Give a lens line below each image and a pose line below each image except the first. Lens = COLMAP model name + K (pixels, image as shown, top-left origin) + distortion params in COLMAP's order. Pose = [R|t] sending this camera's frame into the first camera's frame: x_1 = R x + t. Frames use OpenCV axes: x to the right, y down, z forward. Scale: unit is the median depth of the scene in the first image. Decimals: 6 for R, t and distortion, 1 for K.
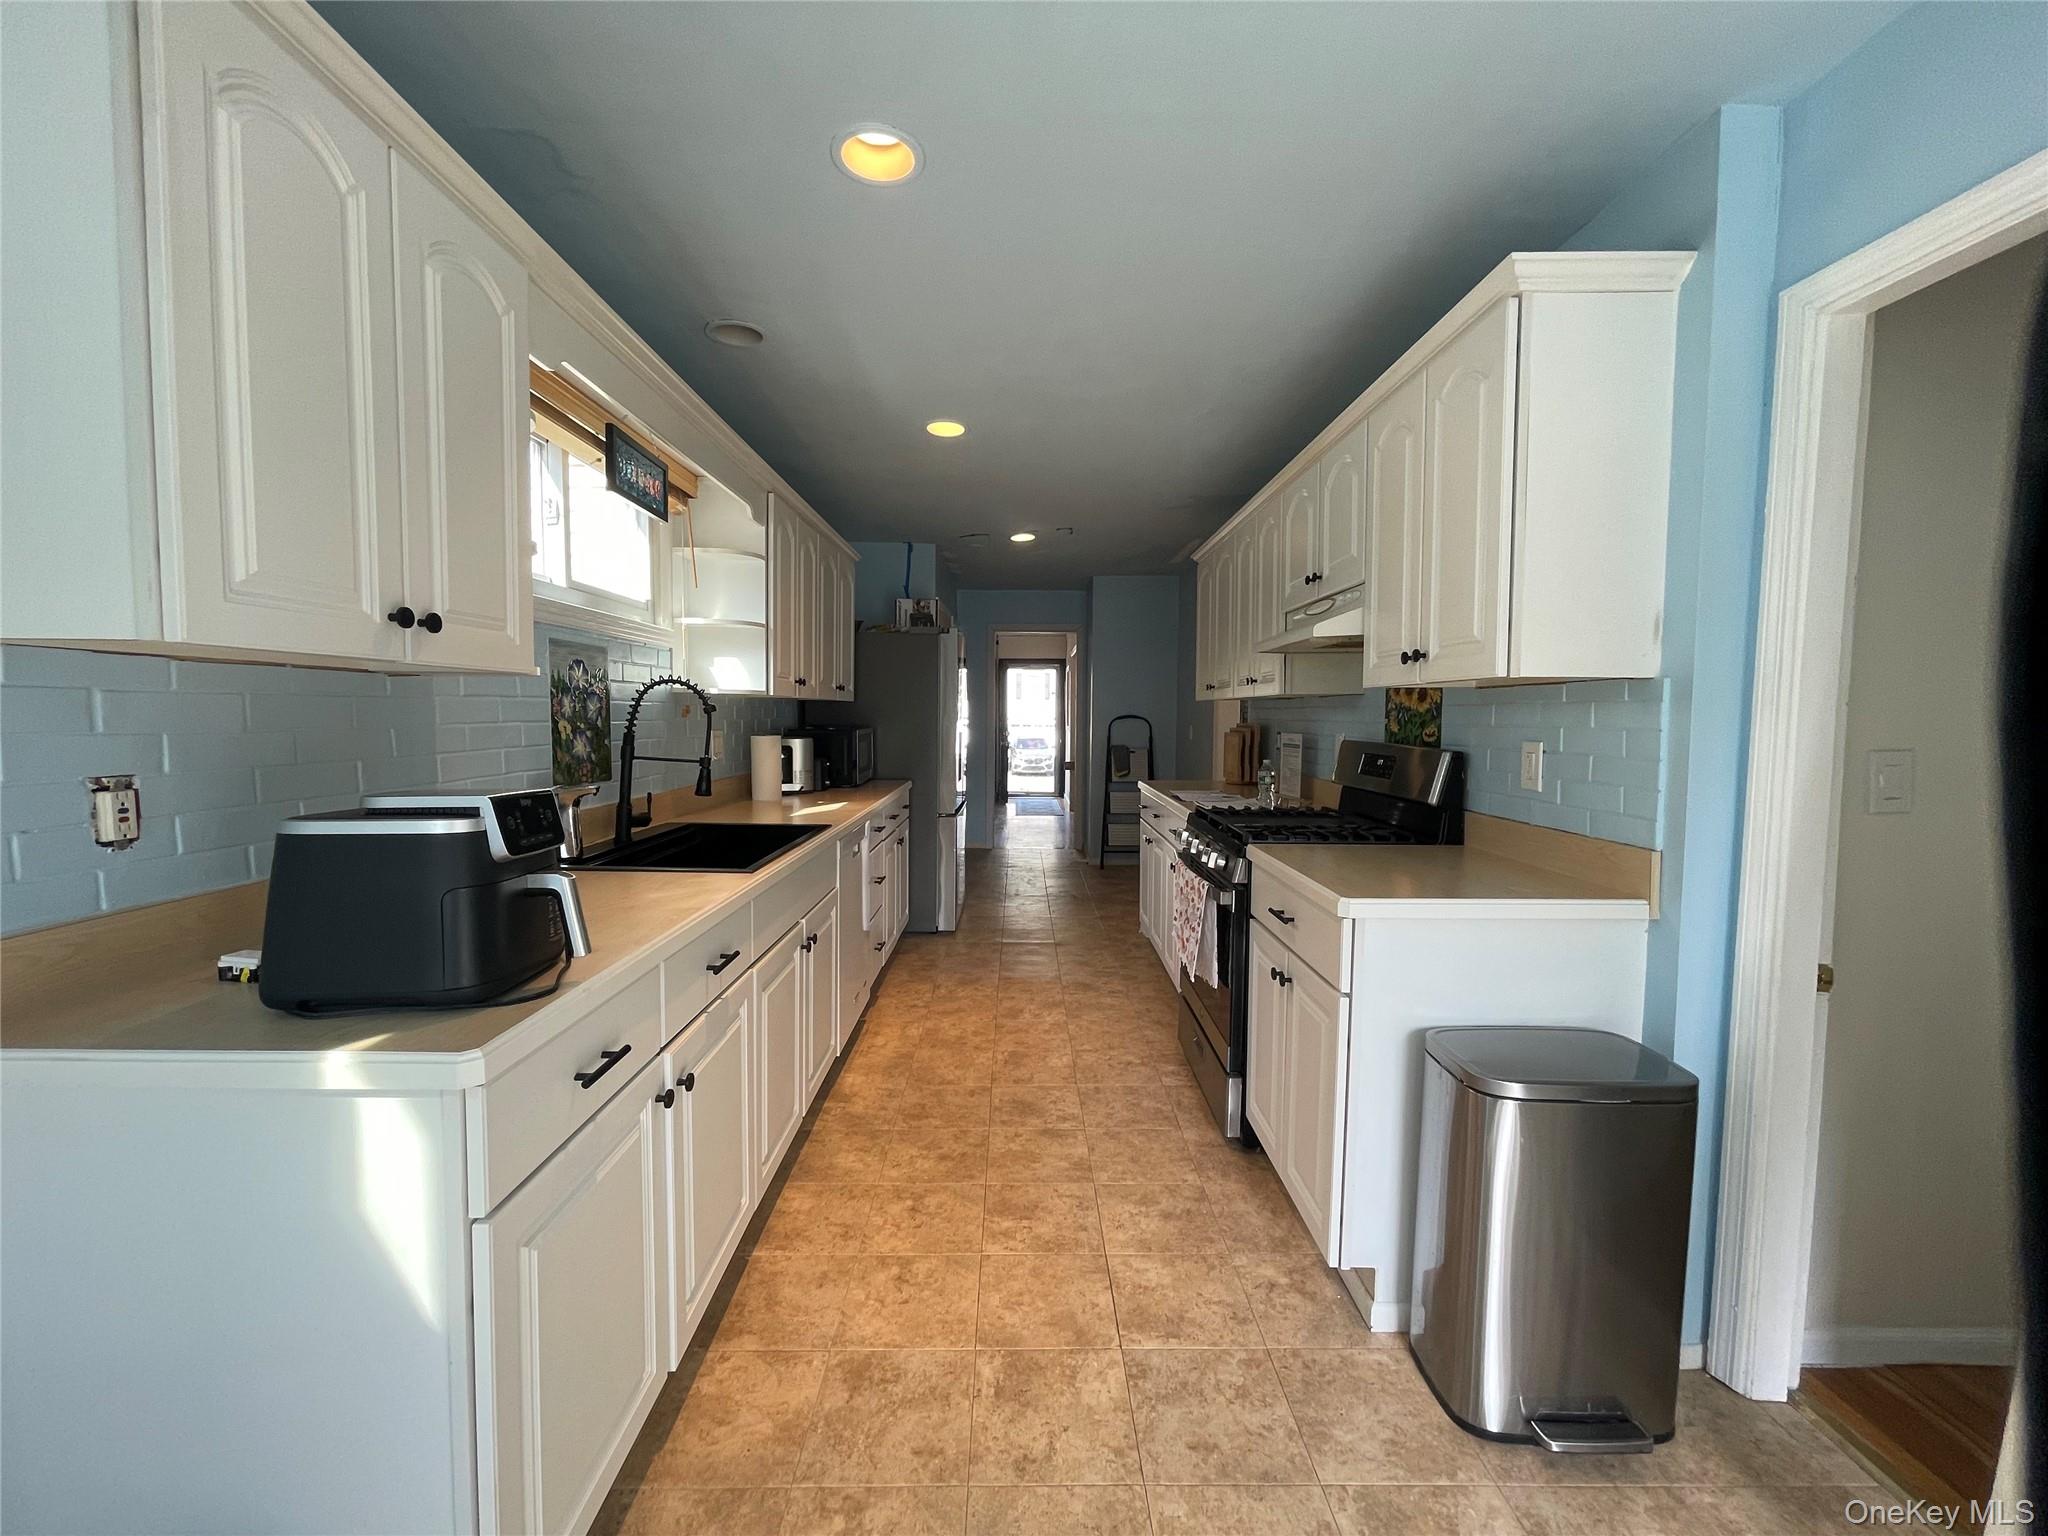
lens RADIAL K [[824.8, 0, 1022.9], [0, 824.8, 763.3], [0, 0, 1]] dist [-0.001312, 0.001842]
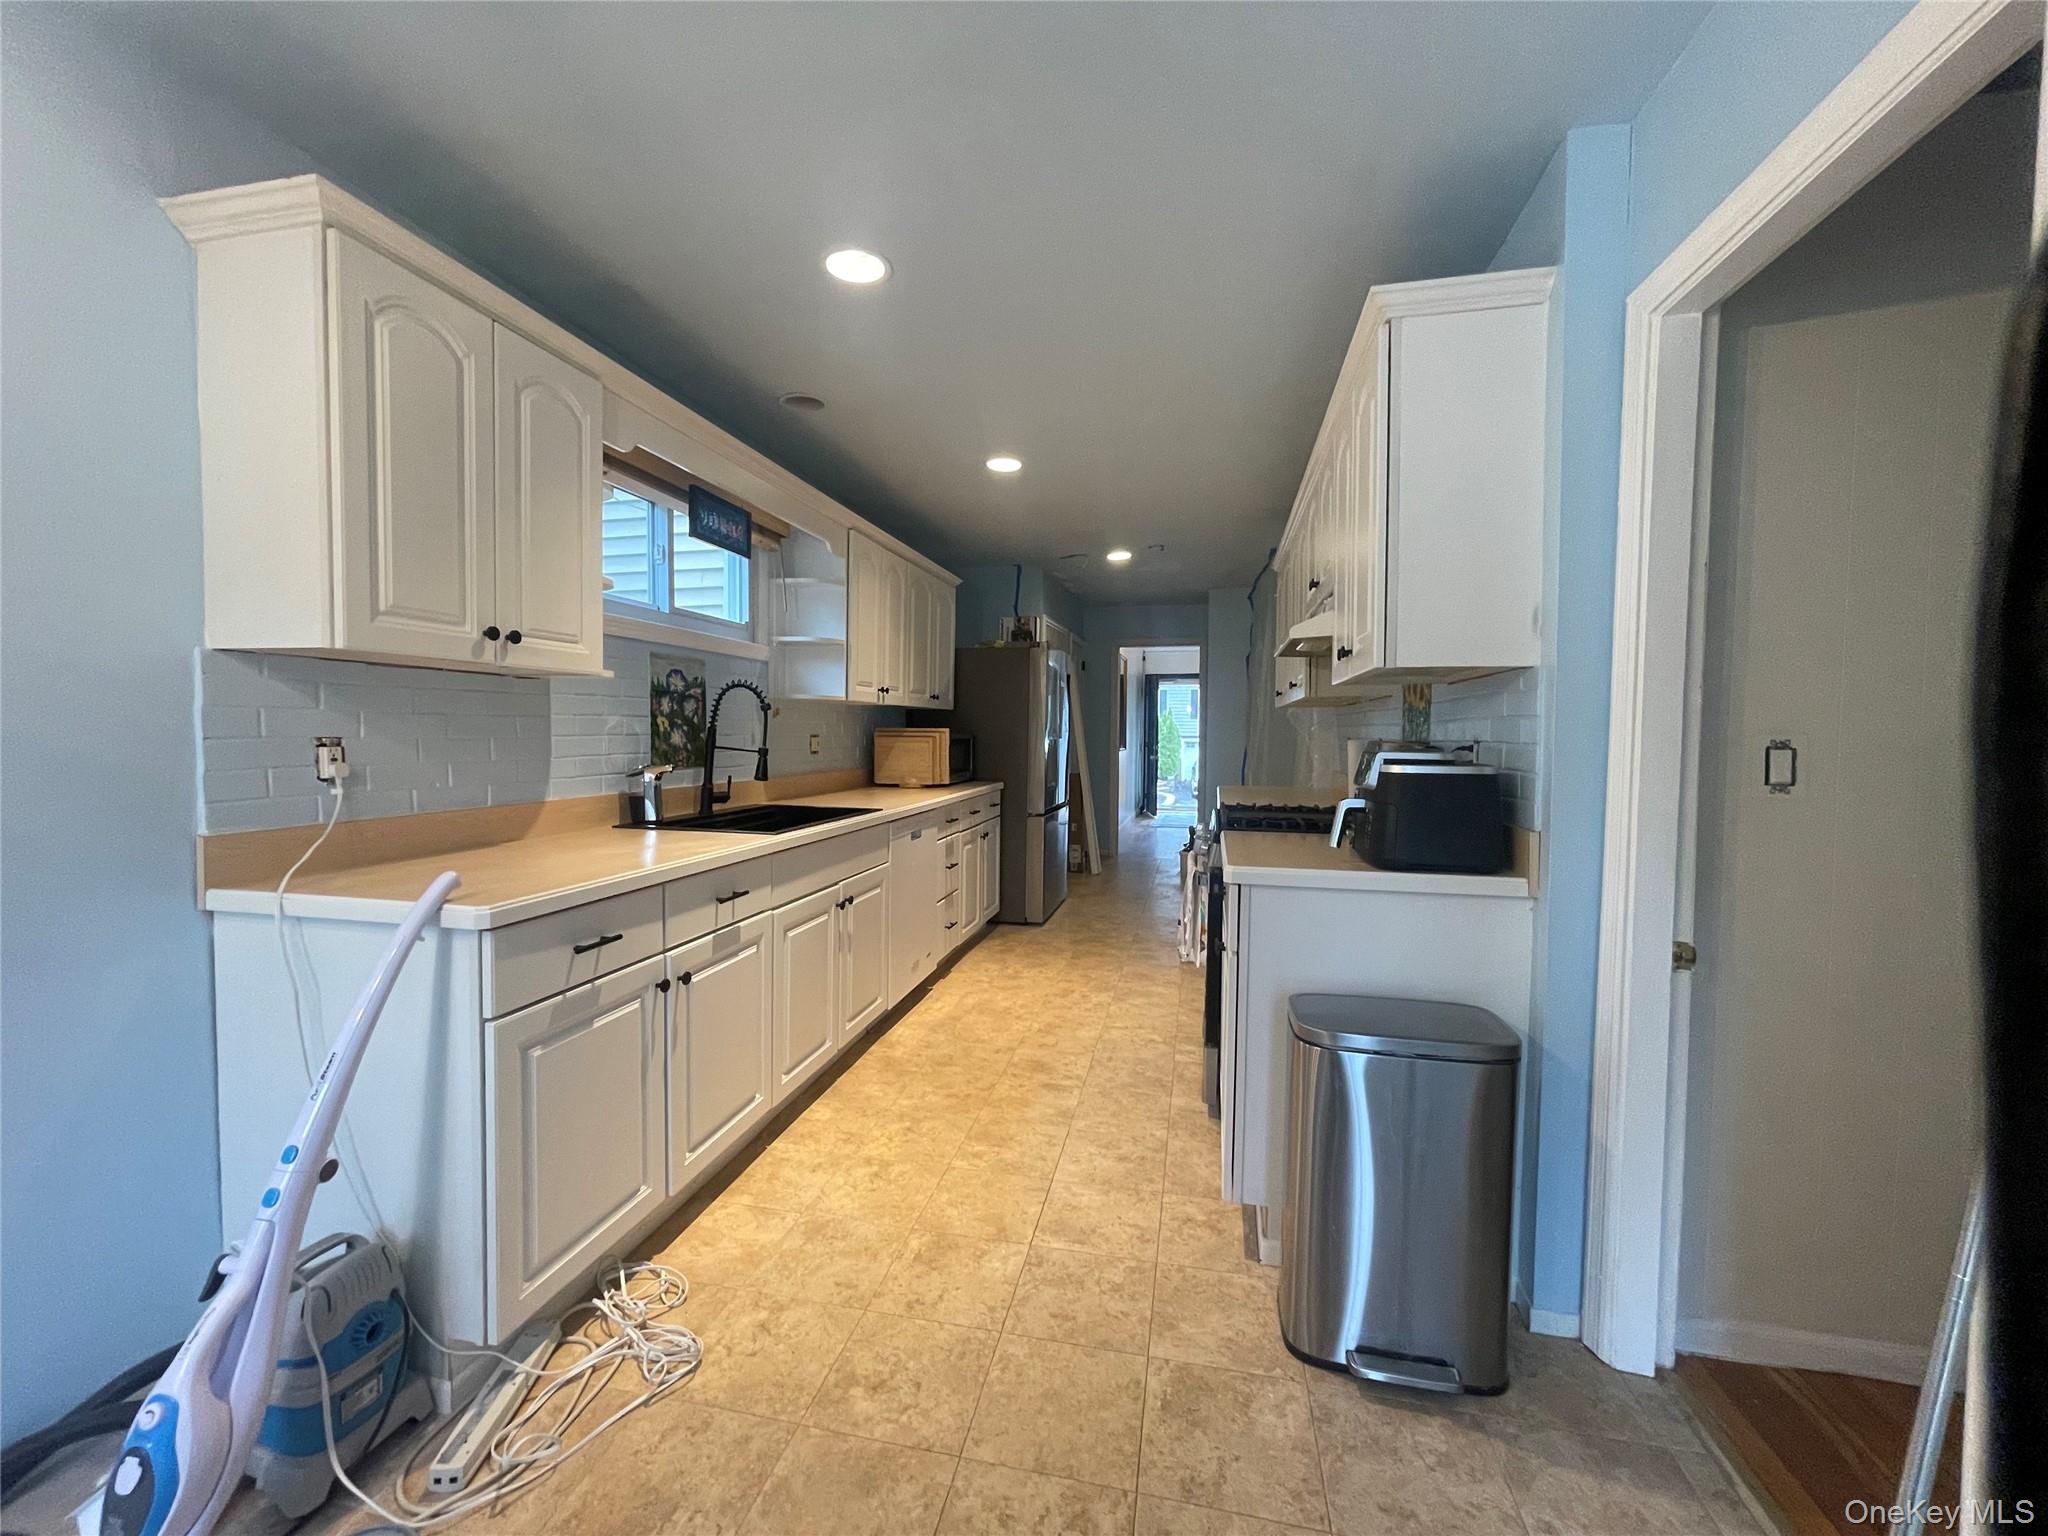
lens RADIAL K [[824.8, 0, 1025.1], [0, 824.8, 763.5], [0, 0, 1]] dist [-0.001312, 0.001842]
pose [[0.975206, 0.010634, -0.221042, 0.285077], [-0.015744, 0.999648, -0.021371, 0.040600], [0.220737, 0.024321, 0.975030, -0.126878]]
